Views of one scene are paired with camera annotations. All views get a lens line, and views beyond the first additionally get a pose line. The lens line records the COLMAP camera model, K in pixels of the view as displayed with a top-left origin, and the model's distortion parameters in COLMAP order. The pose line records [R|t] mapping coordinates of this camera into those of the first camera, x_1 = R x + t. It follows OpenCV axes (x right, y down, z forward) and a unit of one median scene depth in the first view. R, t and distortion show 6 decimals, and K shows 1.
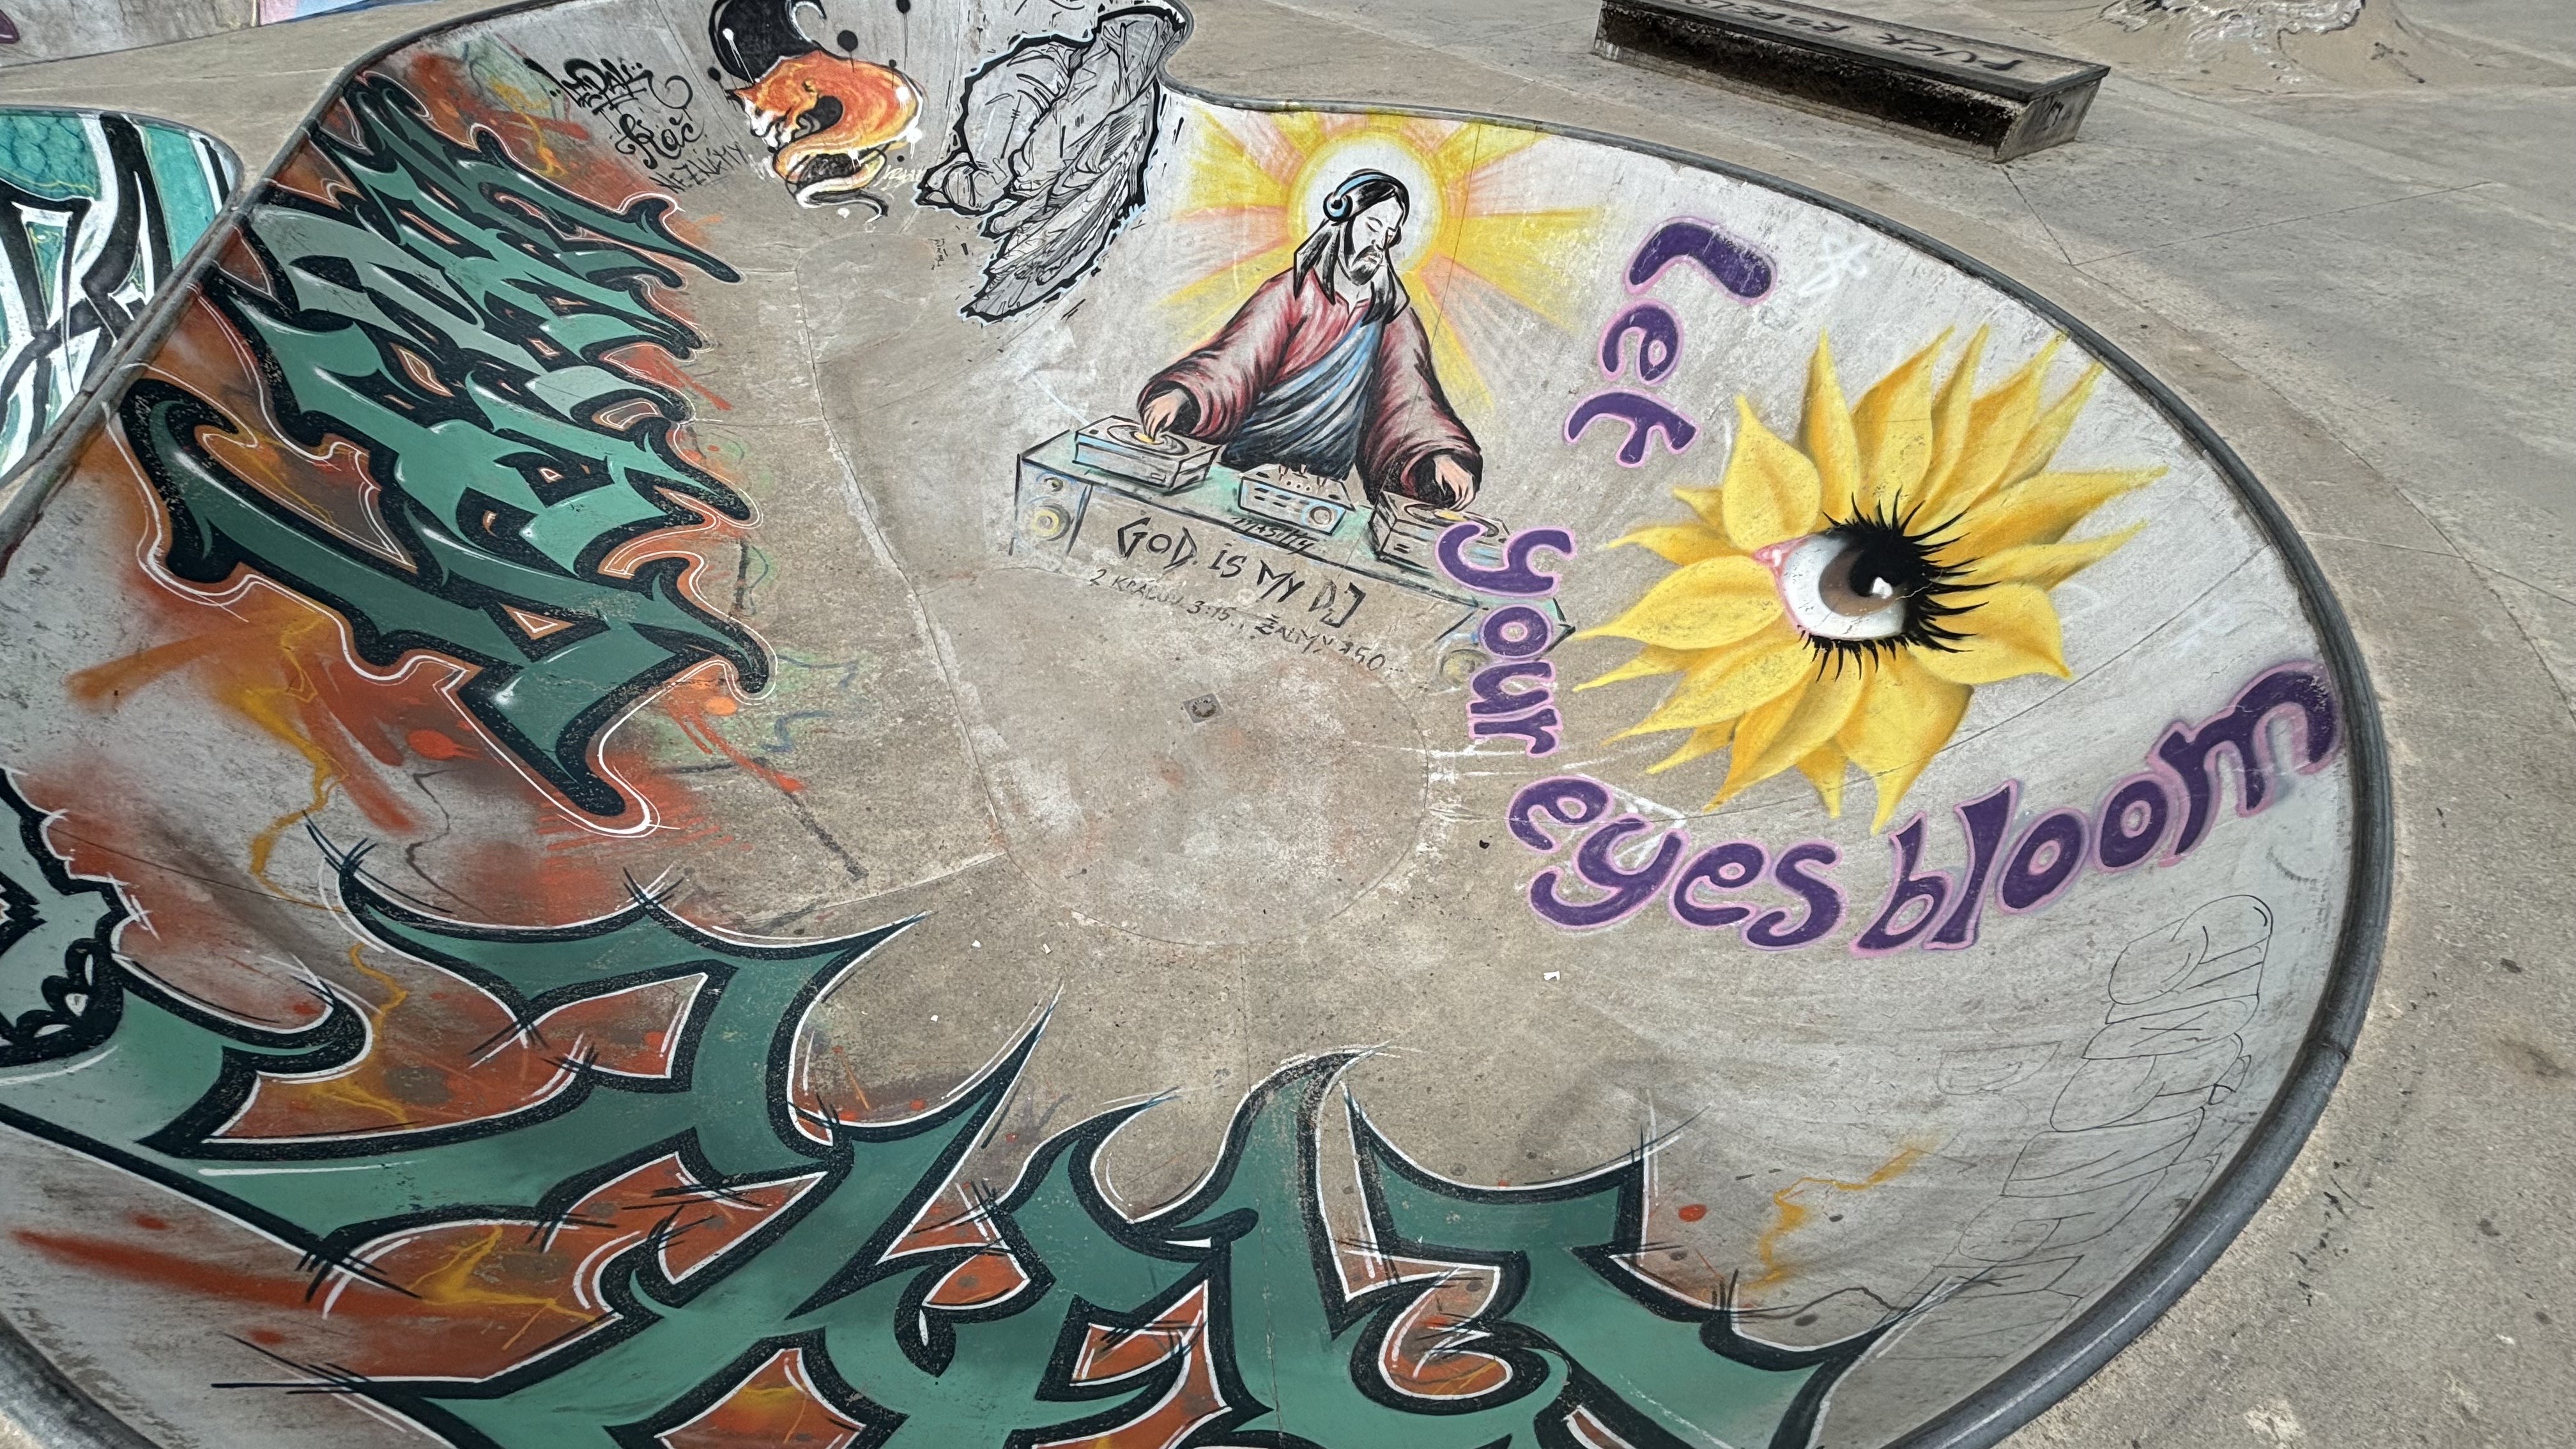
lens RADIAL K [[1040.8, 0, 1284.7], [0, 1040.8, 728.3], [0, 0, 1]] dist [-0.001119, -0.000482]
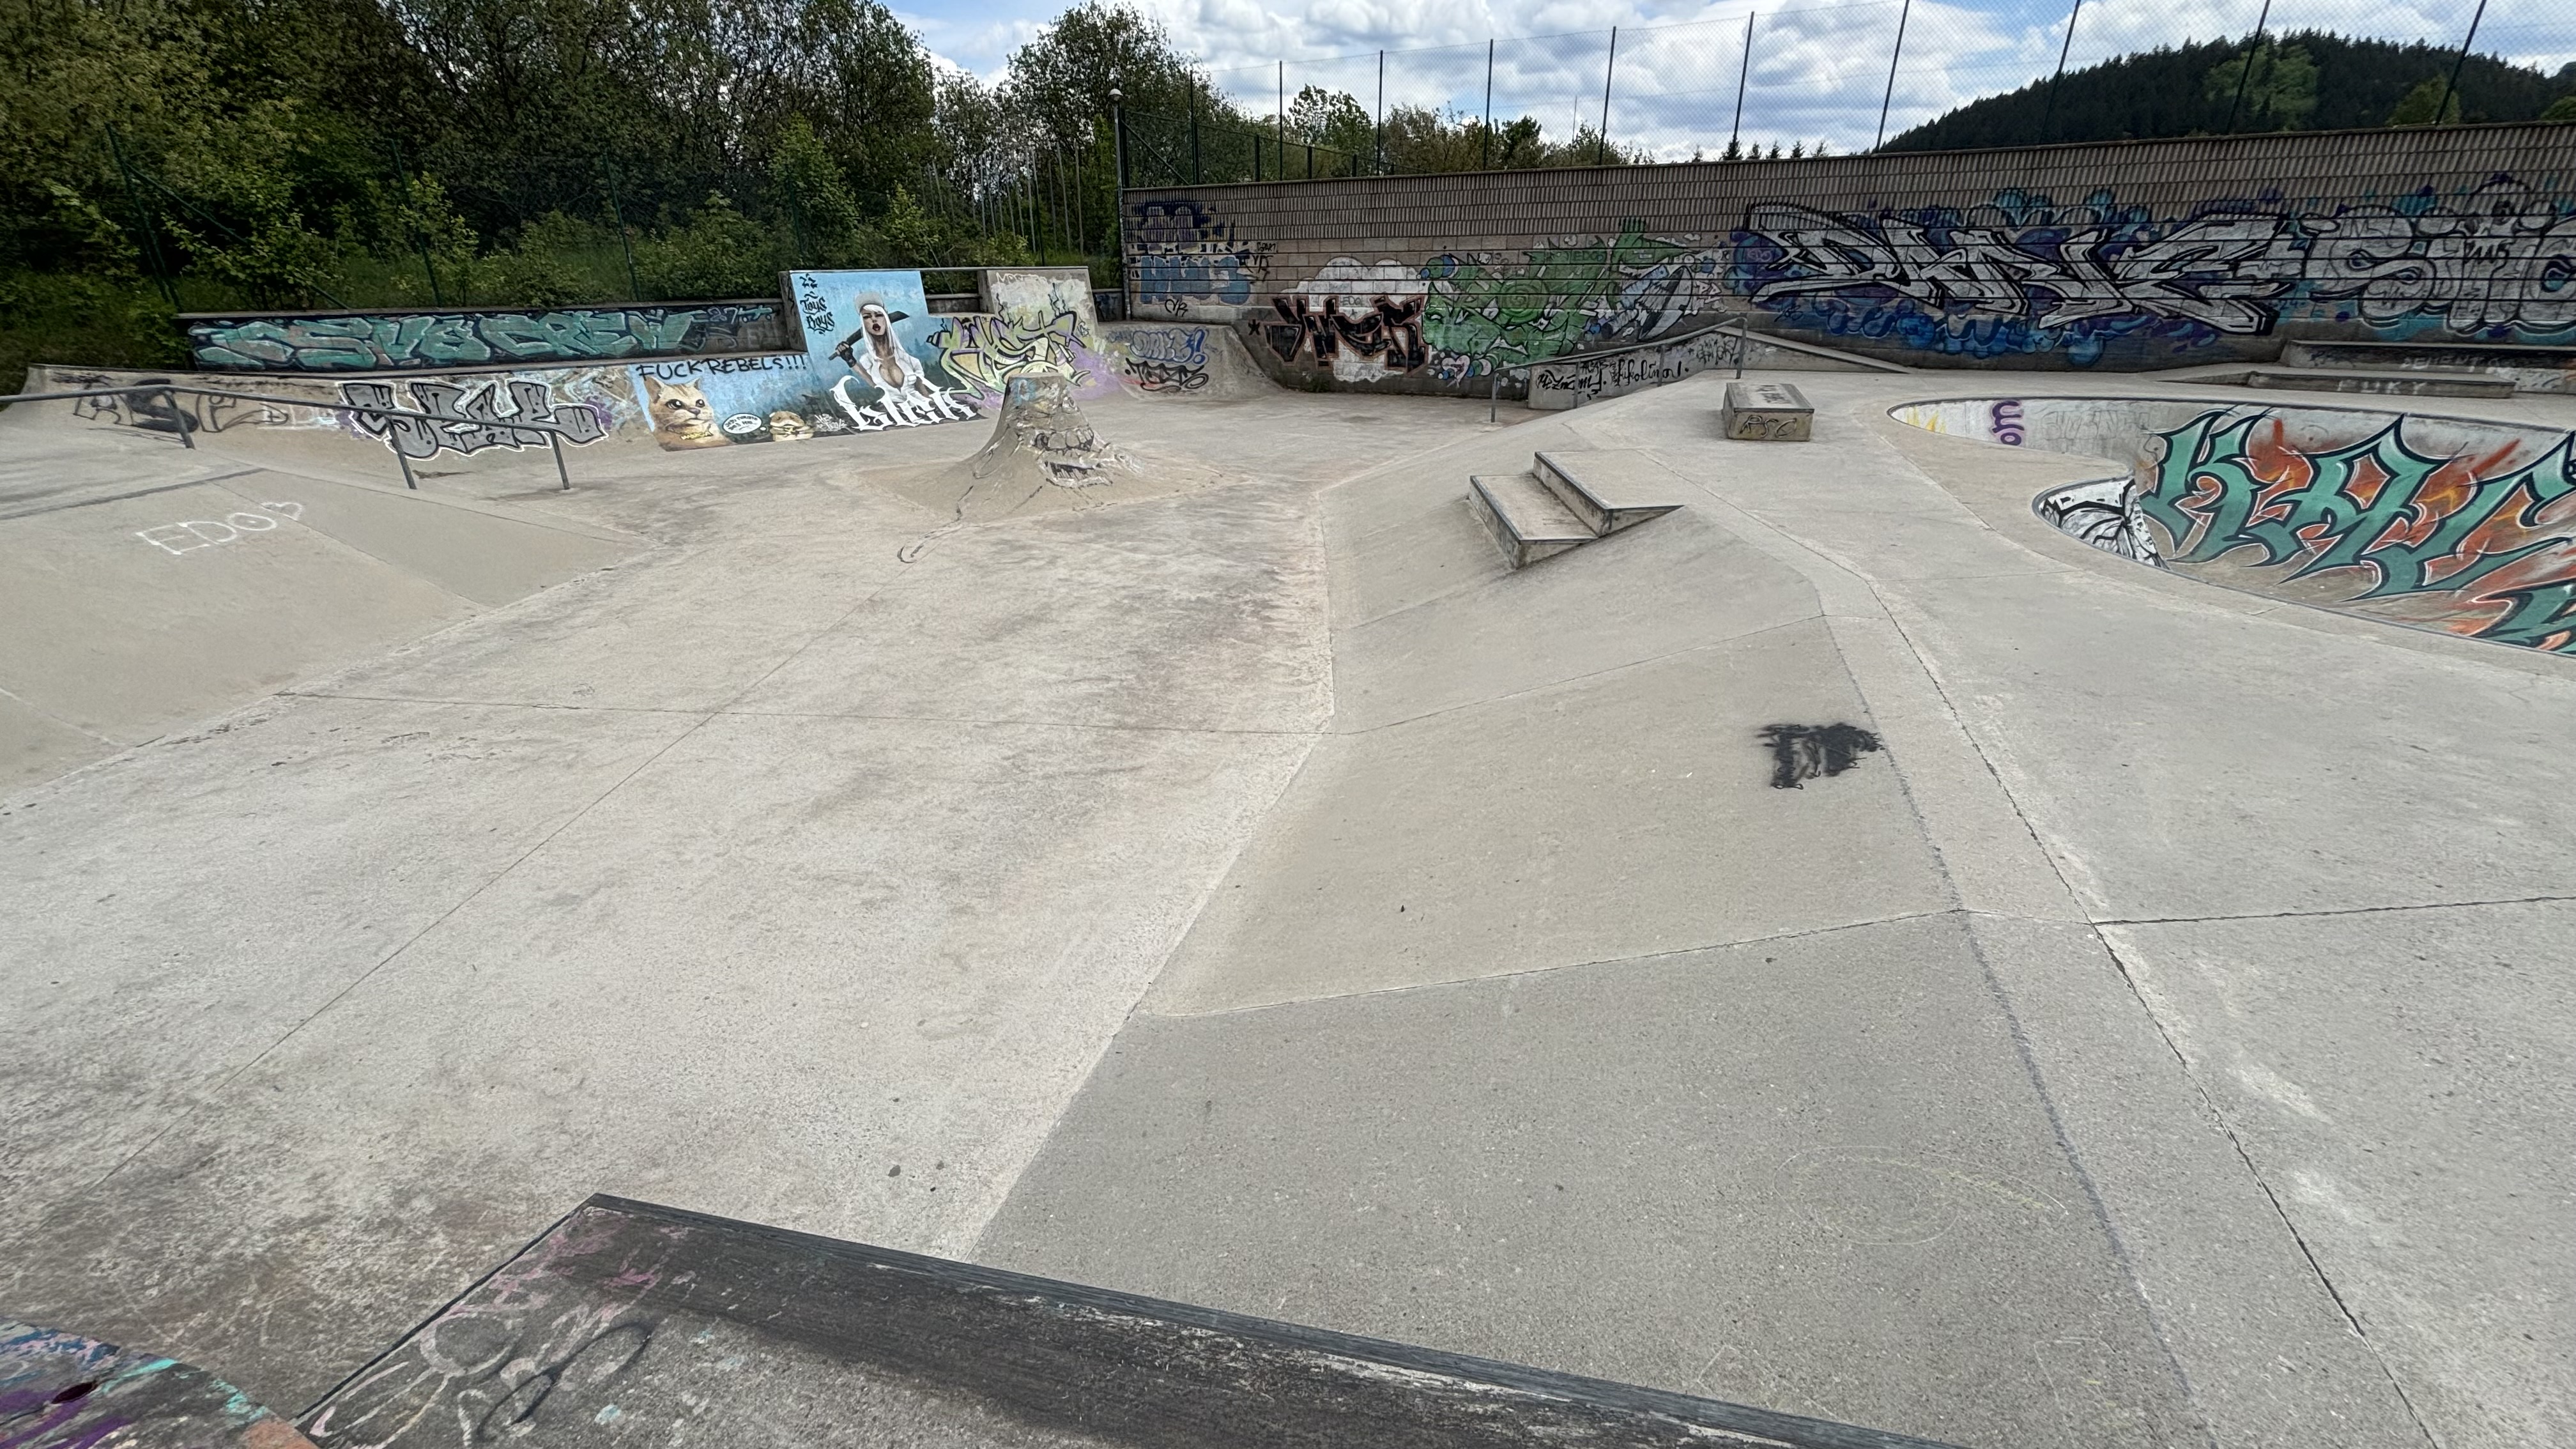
lens RADIAL K [[1039.4, 0, 1283.7], [0, 1039.4, 725.7], [0, 0, 1]] dist [-0.009588, 0.006071]
pose [[-0.569788, -0.327907, 0.753537, -0.683638], [0.591243, 0.473282, 0.653021, -2.253125], [-0.570765, 0.817607, -0.075798, 2.213011]]
